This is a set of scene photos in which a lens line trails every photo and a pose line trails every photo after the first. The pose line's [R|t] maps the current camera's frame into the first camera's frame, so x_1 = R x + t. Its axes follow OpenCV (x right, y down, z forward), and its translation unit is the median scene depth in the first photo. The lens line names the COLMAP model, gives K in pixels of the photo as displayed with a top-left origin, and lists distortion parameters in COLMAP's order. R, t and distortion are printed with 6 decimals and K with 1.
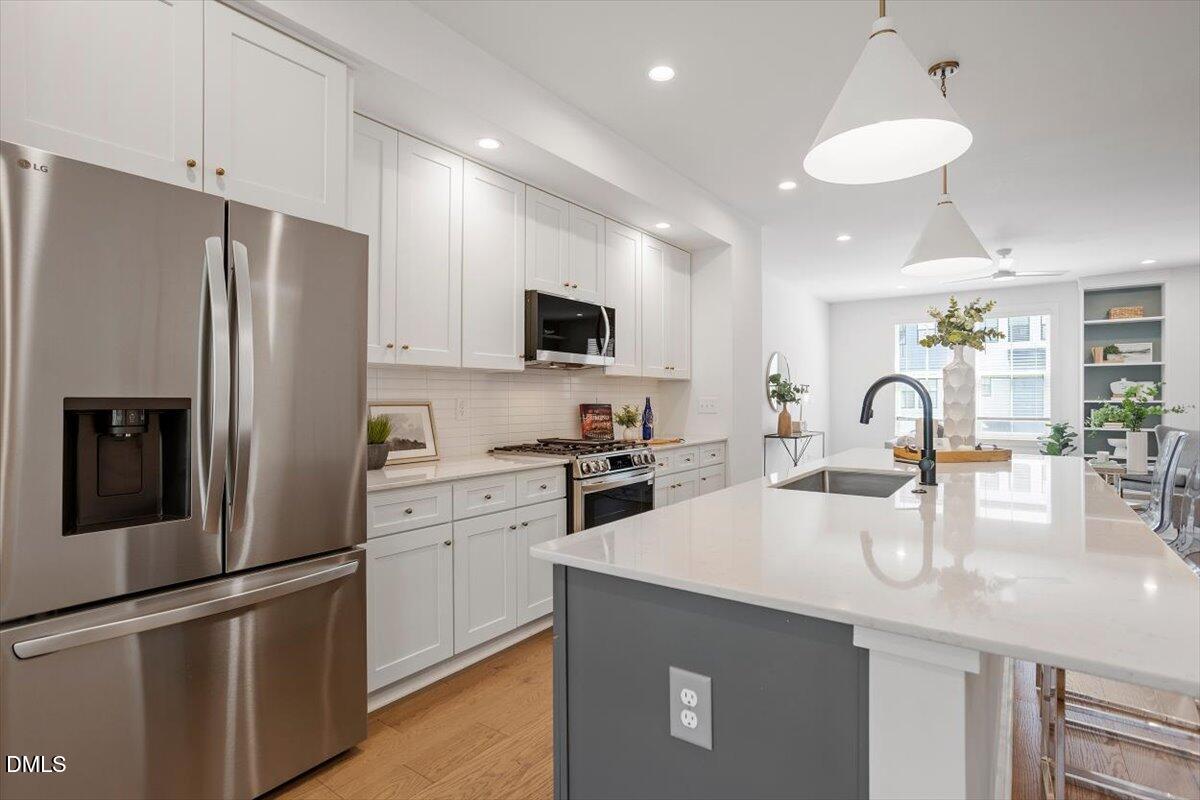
lens RADIAL K [[578.1, 0, 607.2], [0, 578.1, 397.0], [0, 0, 1]] dist [-0.020197, 0.000593]
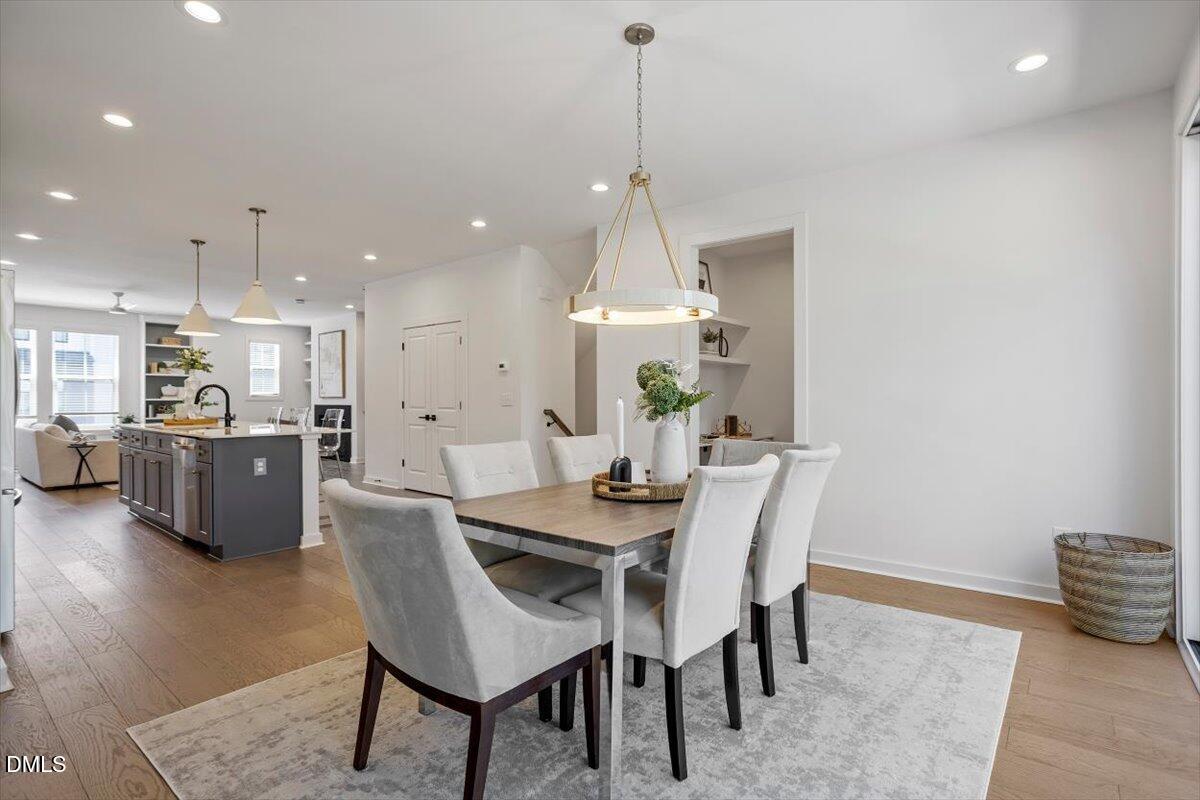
lens RADIAL K [[578.1, 0, 607.2], [0, 578.1, 397.0], [0, 0, 1]] dist [-0.020197, 0.000593]
pose [[0.054367, 0.006303, 0.998501, -1.000945], [-0.001526, 0.999979, -0.006230, 0.015048], [-0.998520, -0.001185, 0.054376, -0.448060]]
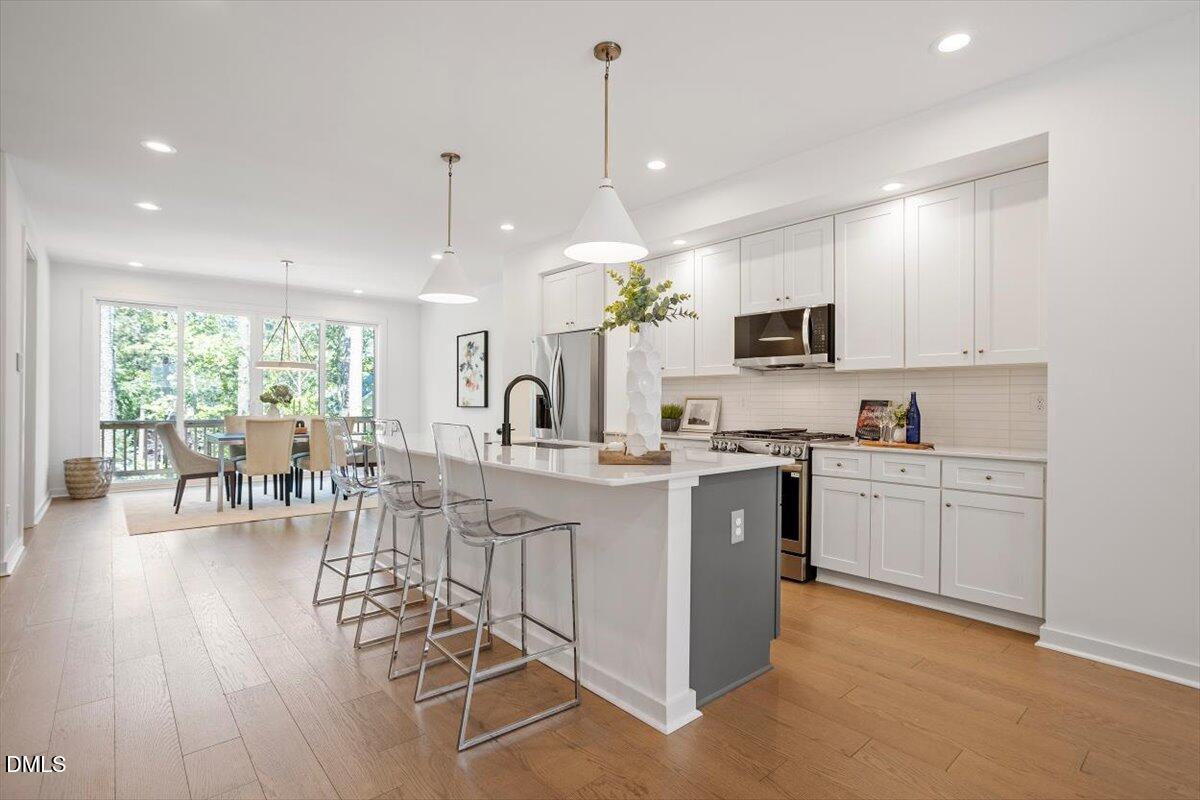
lens RADIAL K [[569.6, 0, 602.2], [0, 569.6, 402.3], [0, 0, 1]] dist [-0.026493, 0.000126]
pose [[-0.216731, 0.002056, -0.976229, 1.028562], [-0.002638, 0.999993, 0.002691, 0.014756], [0.976228, 0.003159, -0.216724, 0.807336]]
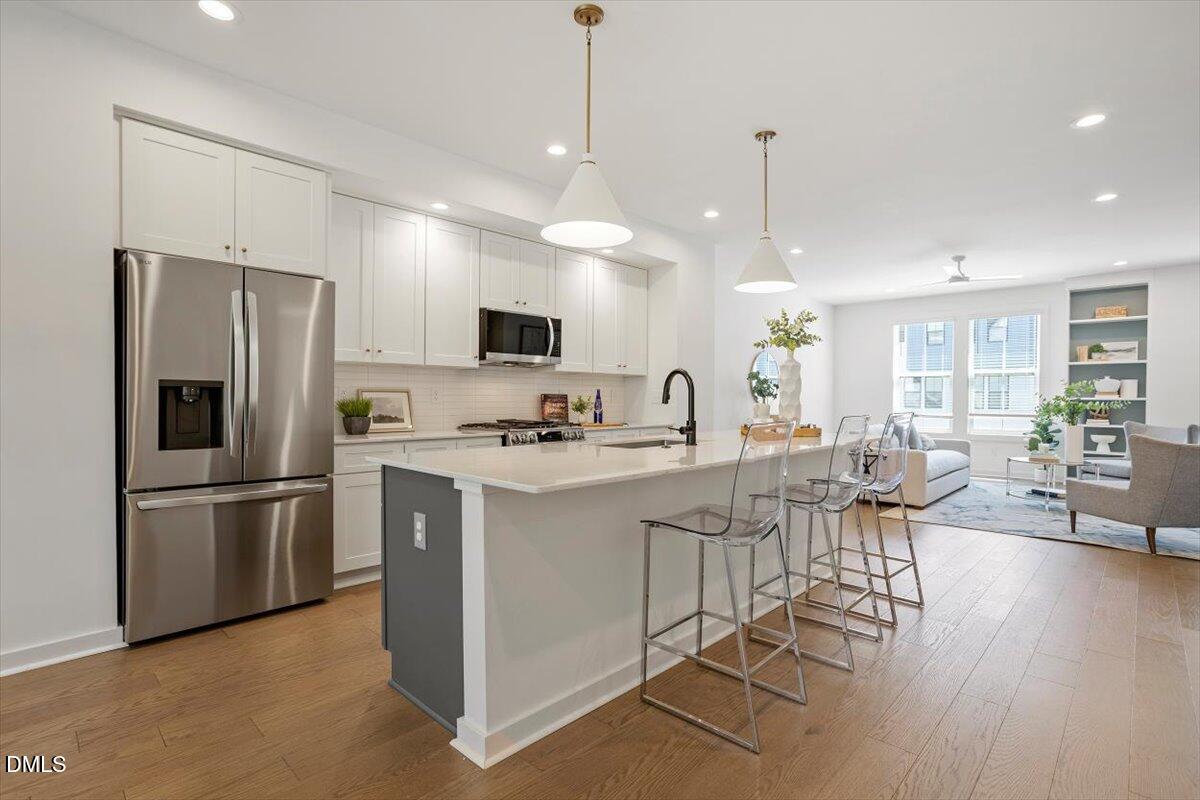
lens RADIAL K [[569.6, 0, 602.2], [0, 569.6, 402.3], [0, 0, 1]] dist [-0.026493, 0.000126]
pose [[0.989848, 0.008332, -0.141889, 0.274685], [-0.006761, 0.999910, 0.011548, 0.015632], [0.141972, -0.010471, 0.989815, -0.228654]]
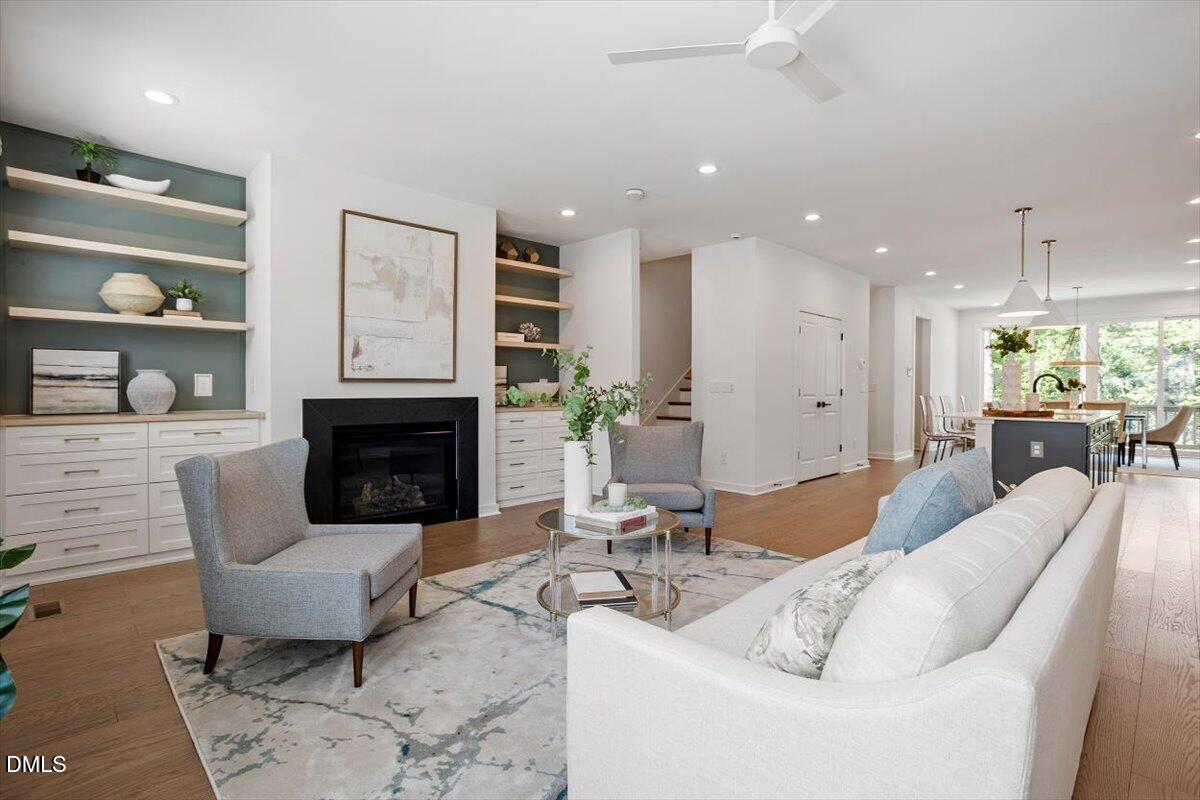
lens RADIAL K [[578.1, 0, 607.2], [0, 578.1, 397.0], [0, 0, 1]] dist [-0.020197, 0.000593]
pose [[-0.989275, -0.004471, 0.145997, 1.143621], [-0.002206, 0.999875, 0.015670, 0.016467], [-0.146048, 0.015180, -0.989161, 2.102743]]
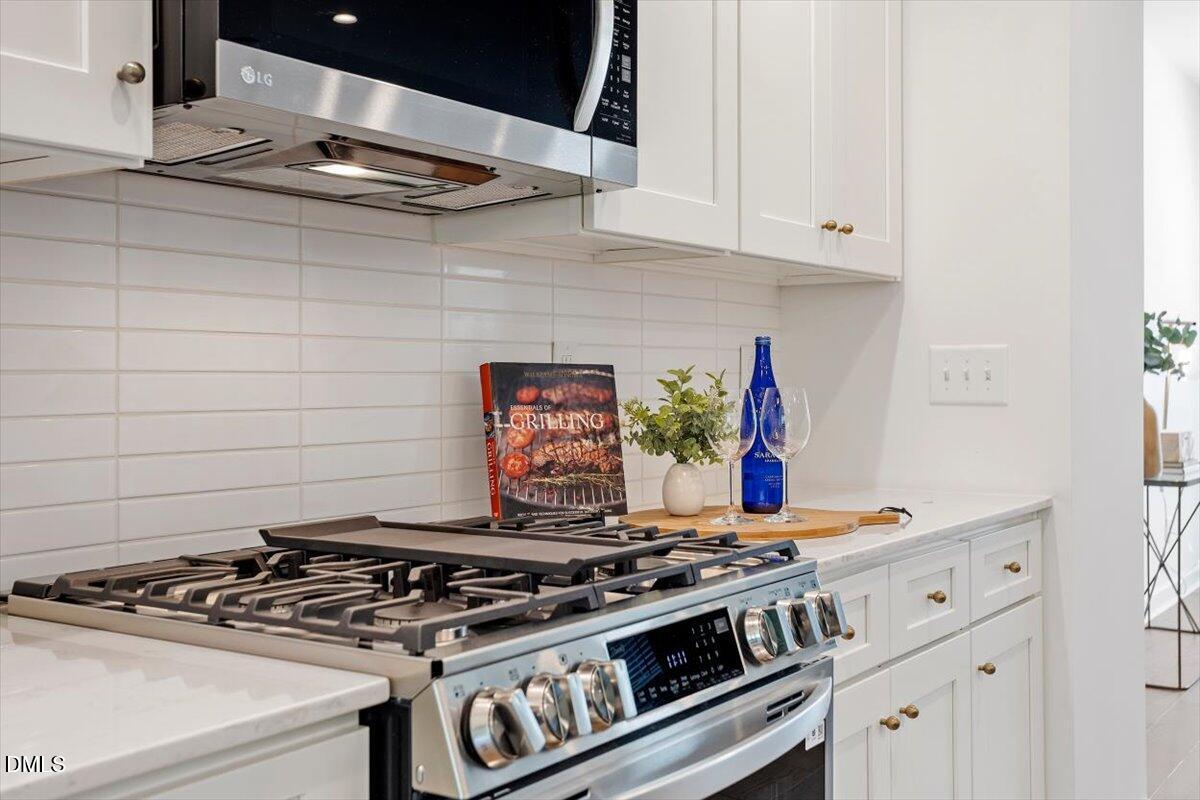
lens RADIAL K [[1313.3, 0, 600.8], [0, 1313.3, 364.0], [0, 0, 1]] dist [0.007635, 0.007572]
pose [[0.999786, -0.001300, 0.020645, -0.010314], [0.001473, 0.999964, -0.008327, 0.017483], [-0.020633, 0.008356, 0.999752, 0.487275]]
